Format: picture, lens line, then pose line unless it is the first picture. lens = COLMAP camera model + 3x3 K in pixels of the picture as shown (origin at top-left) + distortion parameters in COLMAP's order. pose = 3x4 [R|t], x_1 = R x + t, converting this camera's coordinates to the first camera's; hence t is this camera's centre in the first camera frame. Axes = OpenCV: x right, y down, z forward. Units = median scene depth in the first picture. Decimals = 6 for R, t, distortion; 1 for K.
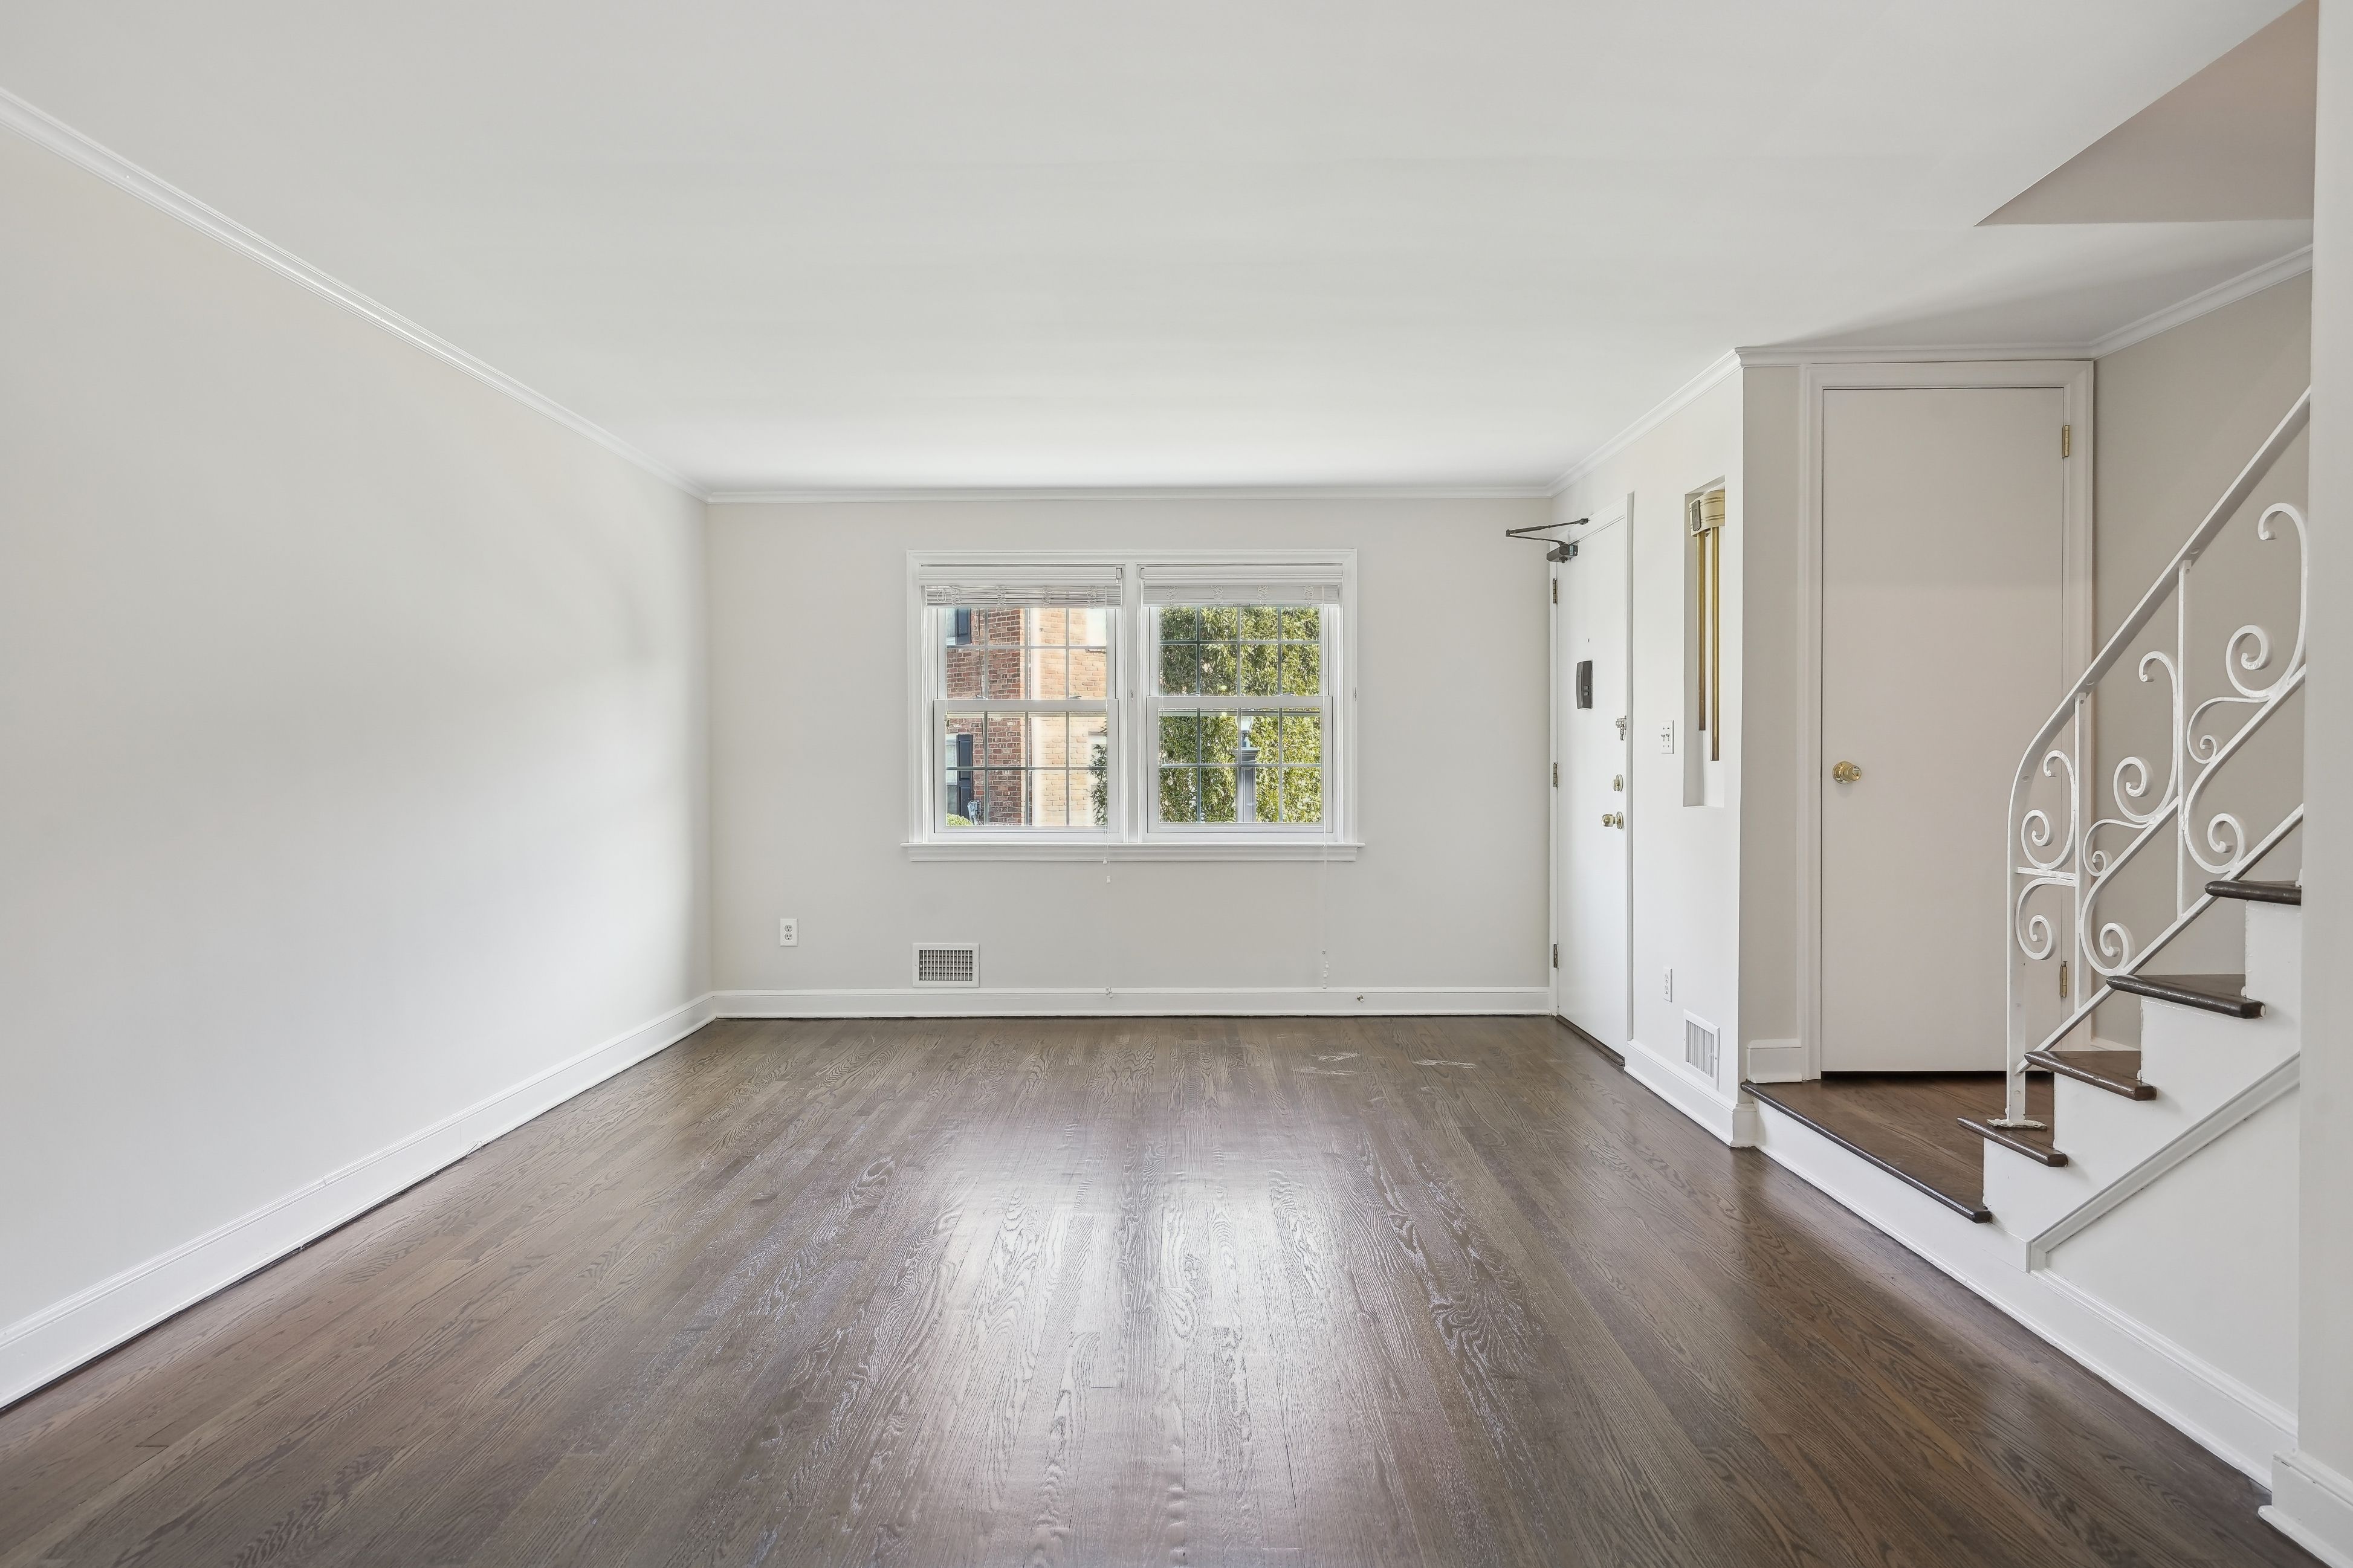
lens RADIAL K [[1357.7, 0, 1158.3], [0, 1357.7, 791.0], [0, 0, 1]] dist [0.001222, 0.002934]
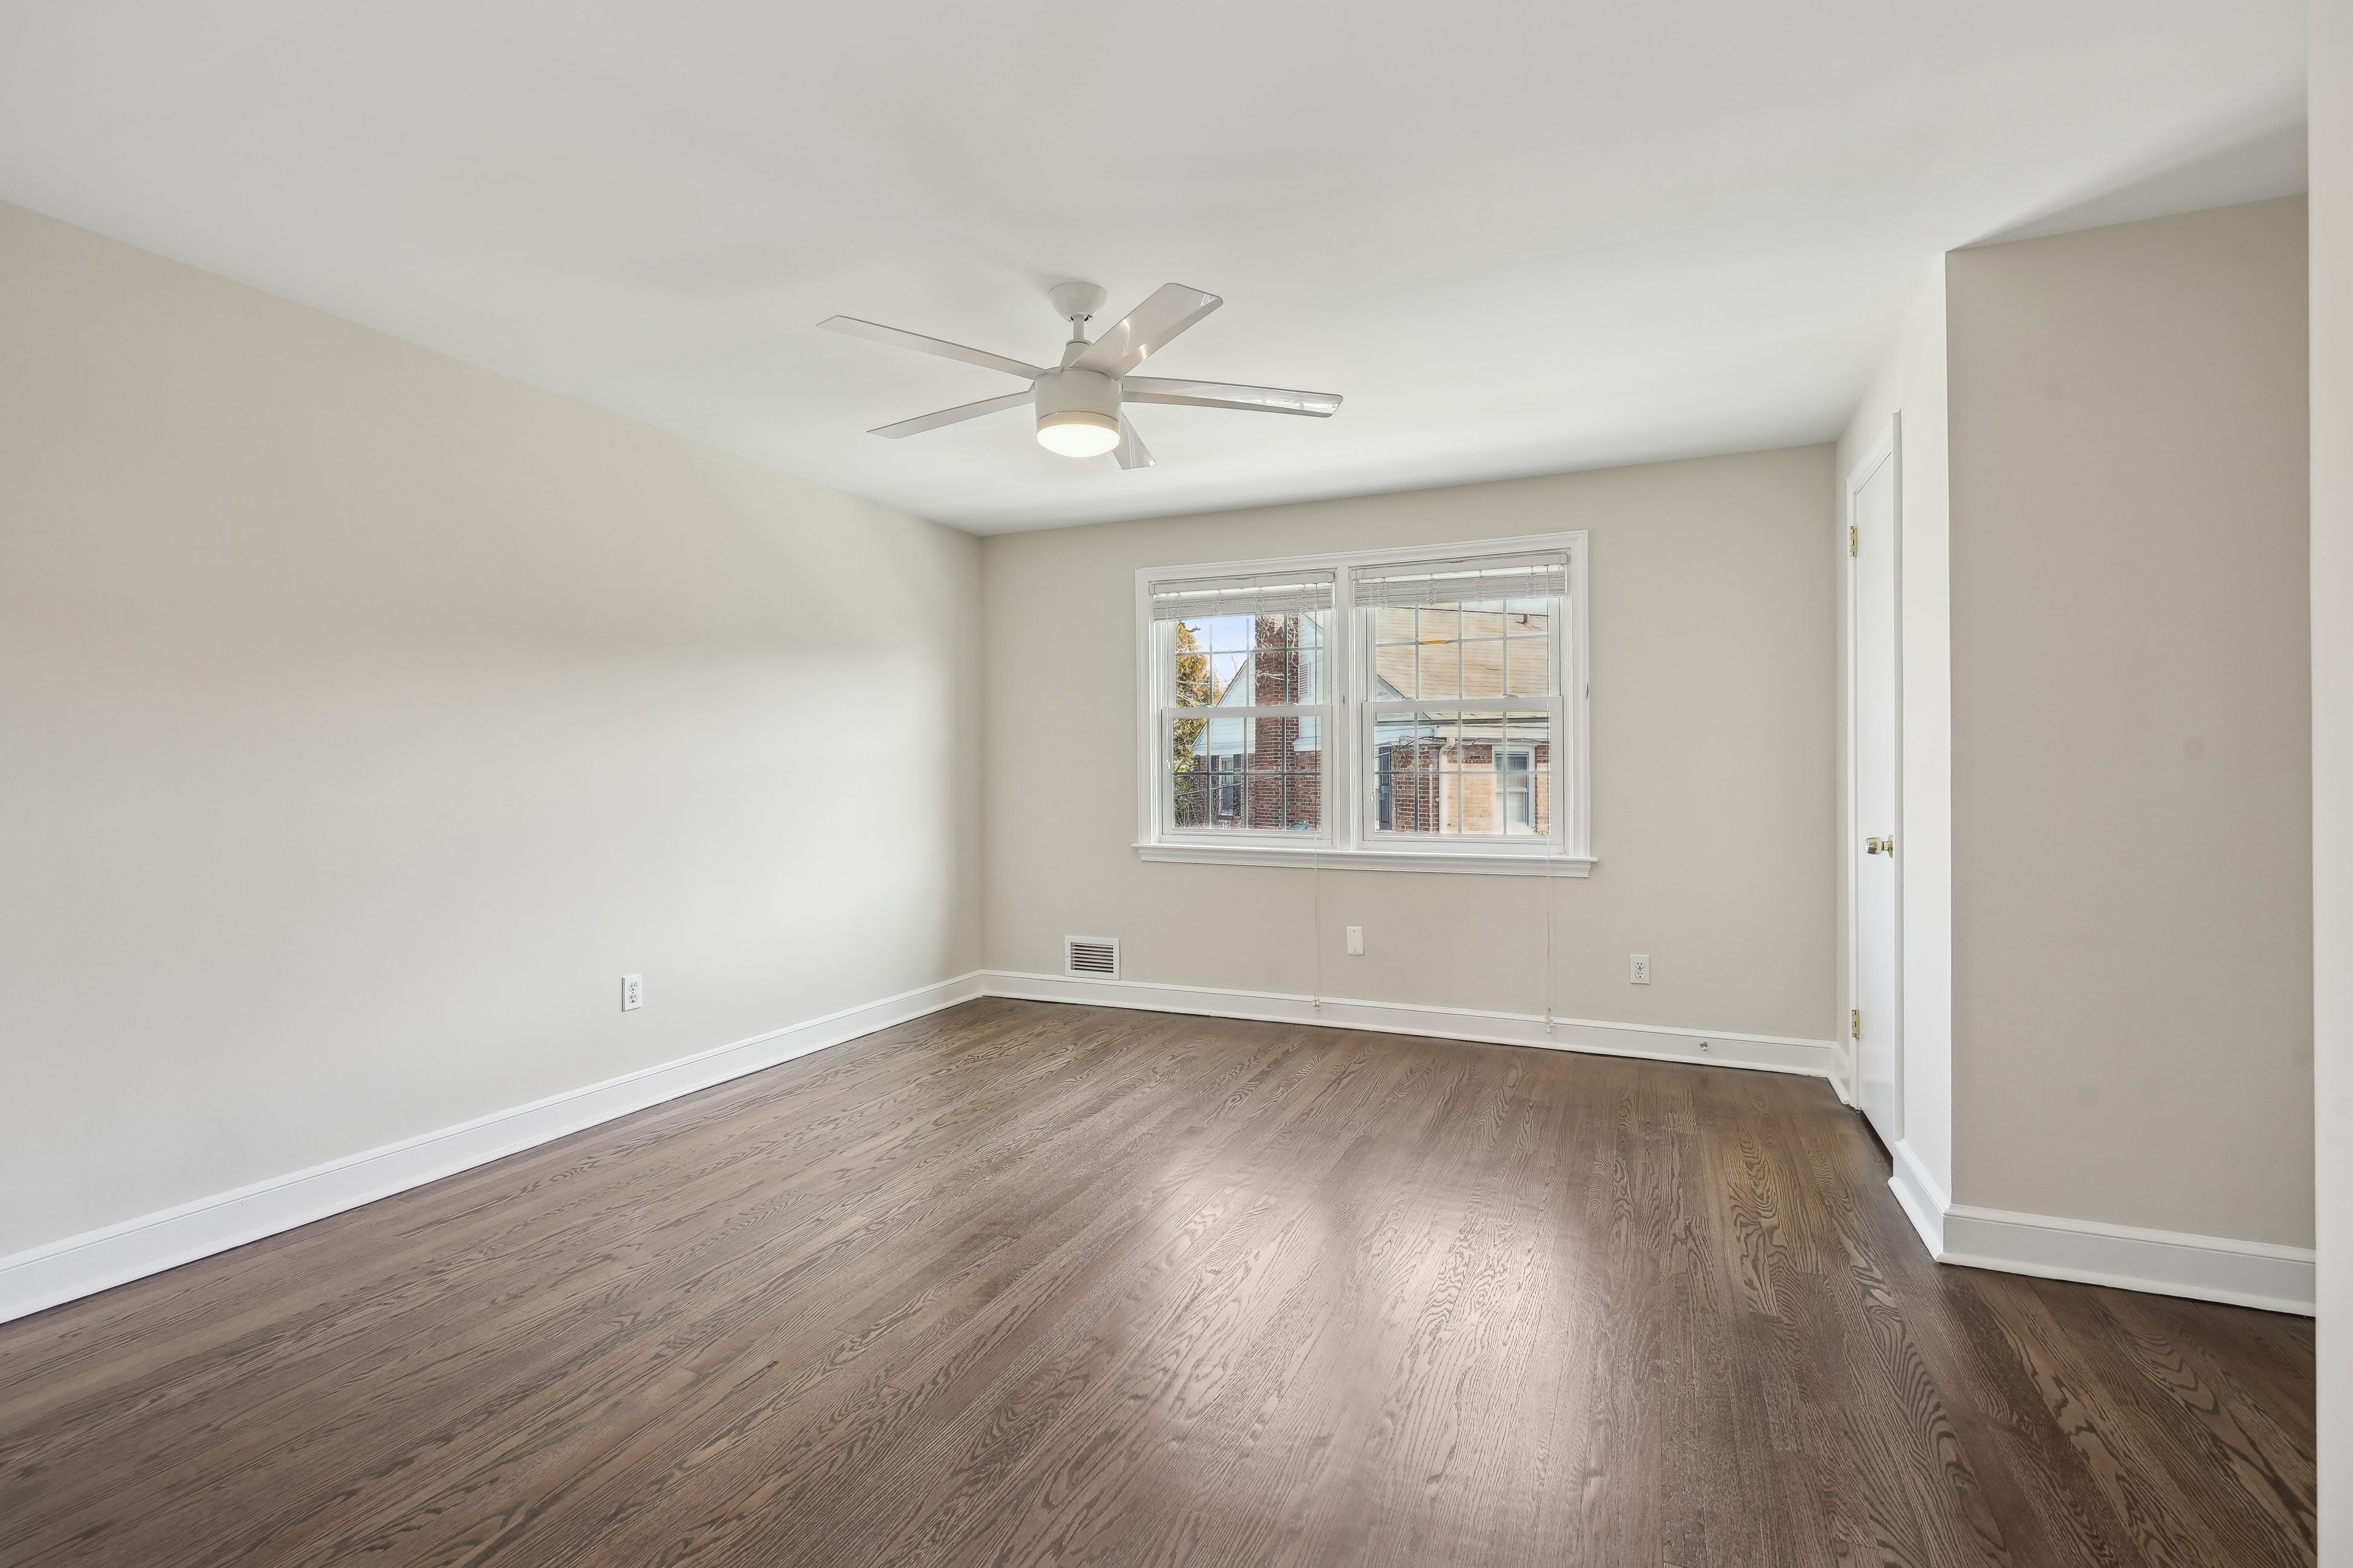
lens RADIAL K [[1092.3, 0, 1157.1], [0, 1092.3, 766.8], [0, 0, 1]] dist [-0.009162, 0.002273]
pose [[0.914100, -0.003510, -0.405473, 0.211870], [-0.001637, 0.999922, -0.012346, -0.014837], [0.405485, 0.011950, 0.914023, 0.273737]]
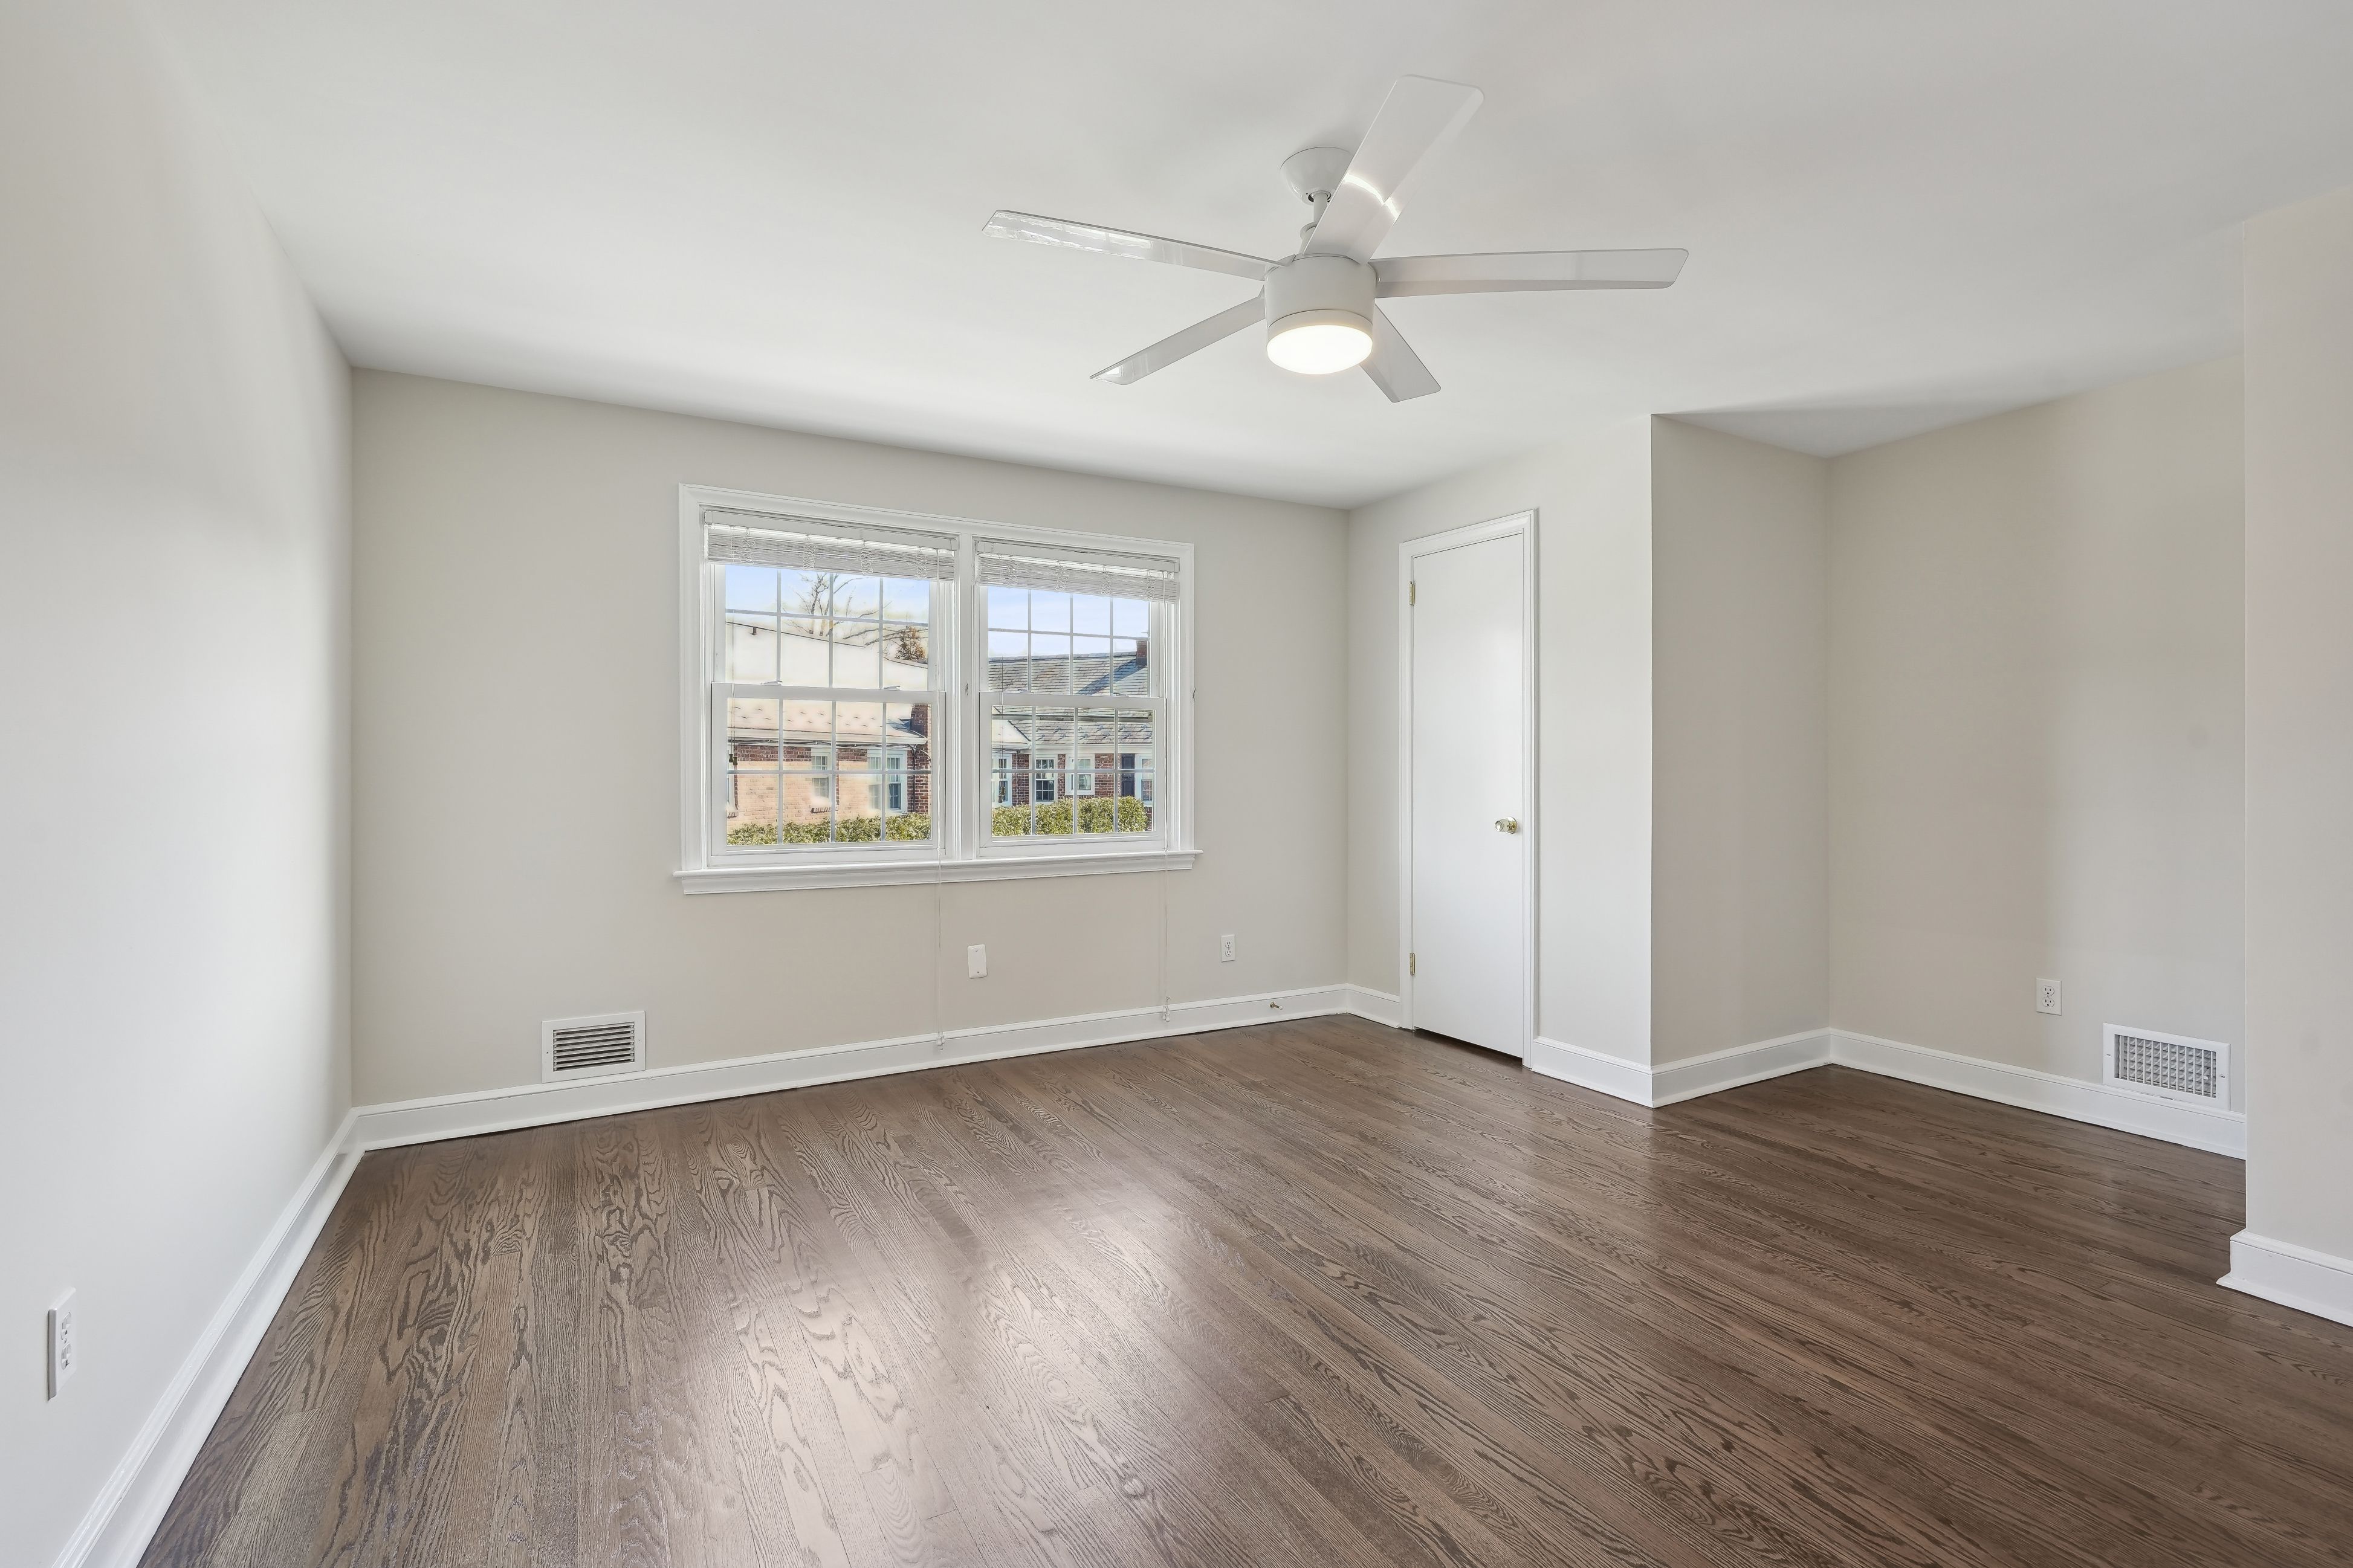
lens RADIAL K [[1092.3, 0, 1158.7], [0, 1092.3, 767.6], [0, 0, 1]] dist [-0.009162, 0.002273]
pose [[0.862412, 0.000429, 0.506207, -0.315552], [0.005282, 0.999938, -0.009847, -0.015377], [-0.506179, 0.011166, 0.862356, 0.417567]]
